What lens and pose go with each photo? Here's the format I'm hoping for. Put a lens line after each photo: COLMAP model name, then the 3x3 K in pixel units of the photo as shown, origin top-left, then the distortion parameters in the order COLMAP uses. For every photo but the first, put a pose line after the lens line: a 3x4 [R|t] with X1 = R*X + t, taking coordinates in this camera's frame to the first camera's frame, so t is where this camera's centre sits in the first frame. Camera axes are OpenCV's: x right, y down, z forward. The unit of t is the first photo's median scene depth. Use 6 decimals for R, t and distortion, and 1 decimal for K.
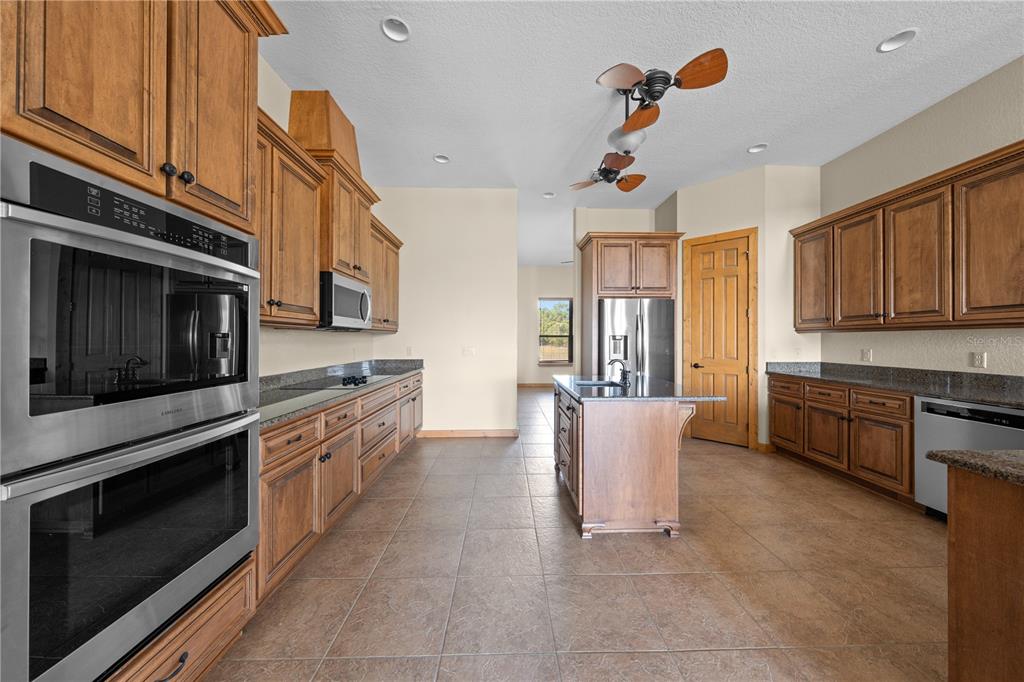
lens RADIAL K [[345.2, 0, 512.5], [0, 345.2, 339.3], [0, 0, 1]] dist [-0.001961, -0.000087]
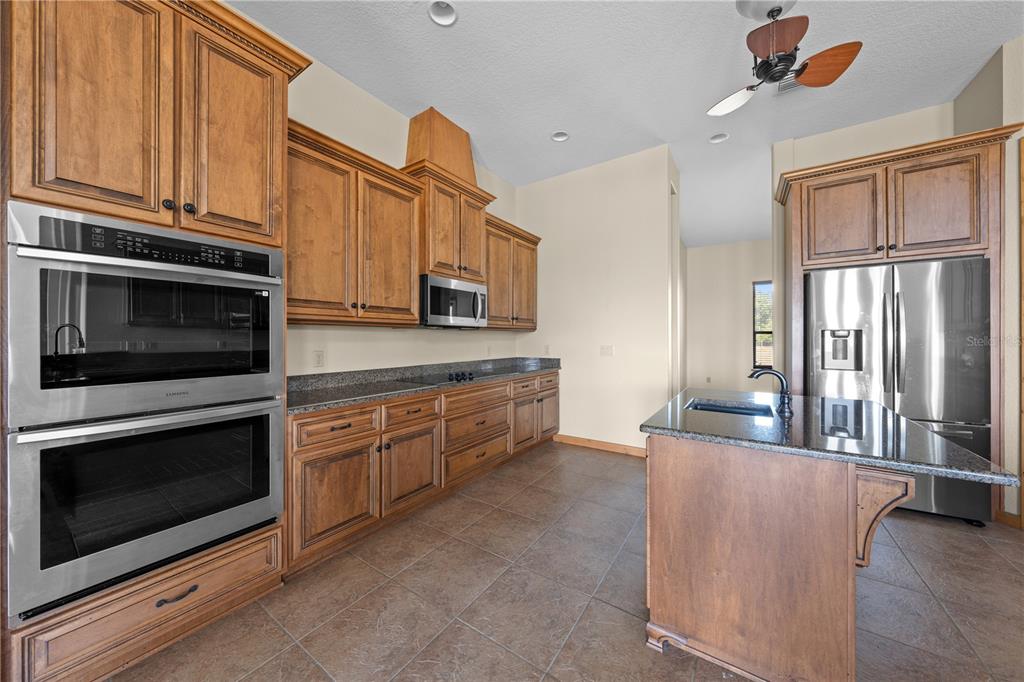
lens RADIAL K [[346.0, 0, 511.6], [0, 346.0, 338.2], [0, 0, 1]] dist [-0.003547, -0.000145]
pose [[0.814278, -0.001920, -0.580472, 0.343958], [0.003045, 0.999995, 0.000964, 0.002782], [0.580467, -0.002553, 0.814279, 0.306577]]
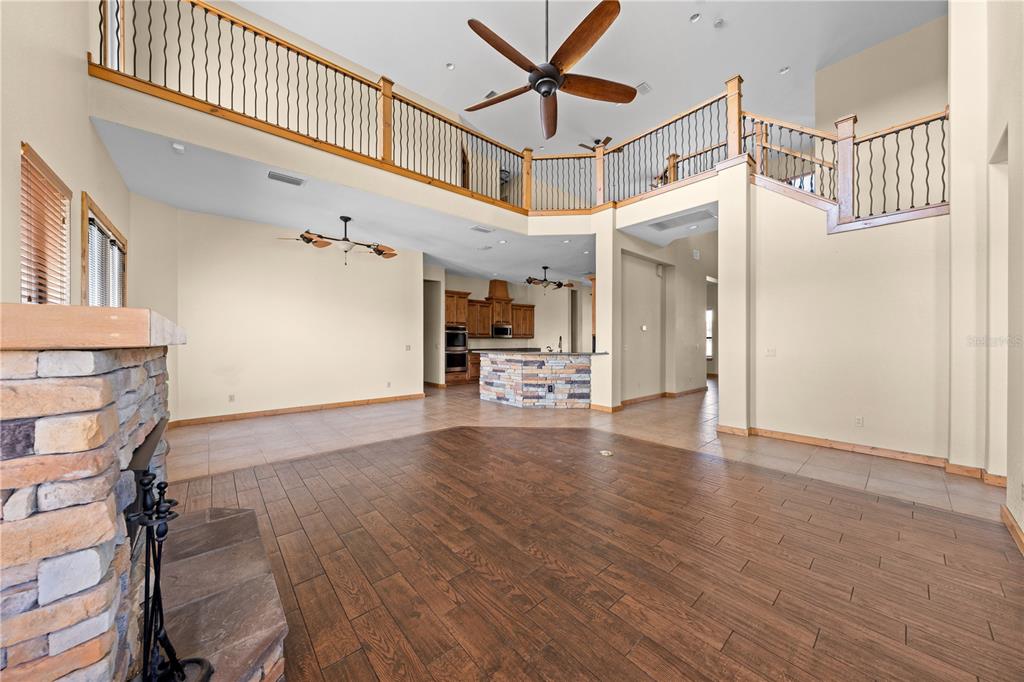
lens RADIAL K [[346.0, 0, 511.6], [0, 346.0, 338.2], [0, 0, 1]] dist [-0.003547, -0.000145]
pose [[0.638830, -0.000822, -0.769347, 3.103897], [0.002574, 0.999996, 0.001068, -0.037906], [0.769343, -0.002663, 0.638830, -1.648358]]
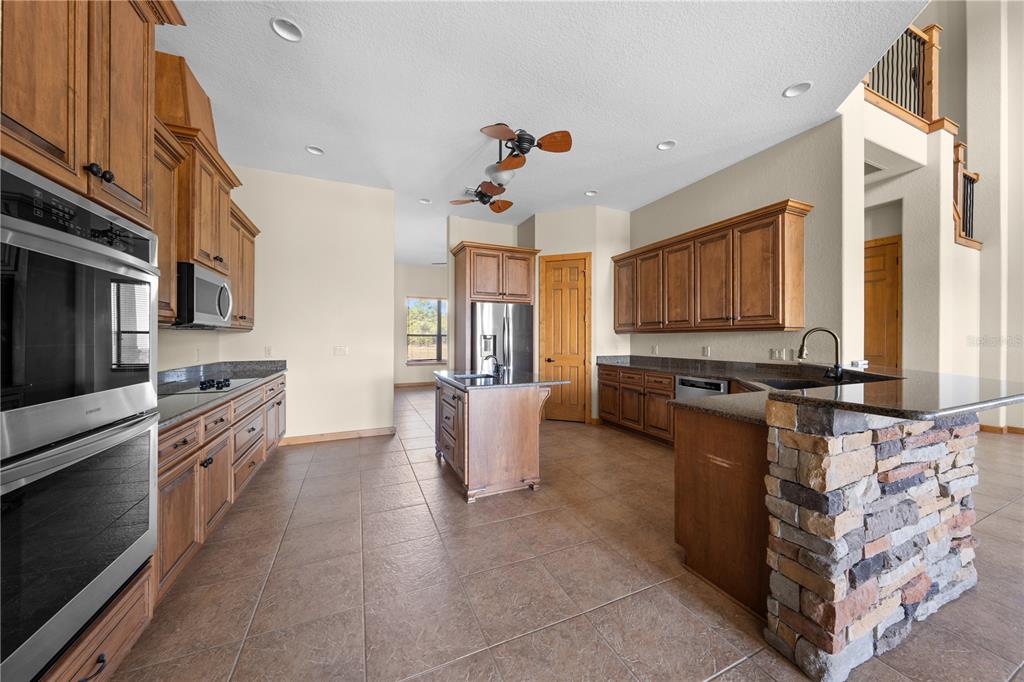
lens RADIAL K [[351.6, 0, 512.3], [0, 351.6, 338.9], [0, 0, 1]] dist [0.000734, -0.000063]
pose [[0.924308, 0.000239, 0.381647, -0.115393], [-0.000693, 0.999999, 0.001053, -0.000170], [-0.381646, -0.001237, 0.924308, -0.183660]]
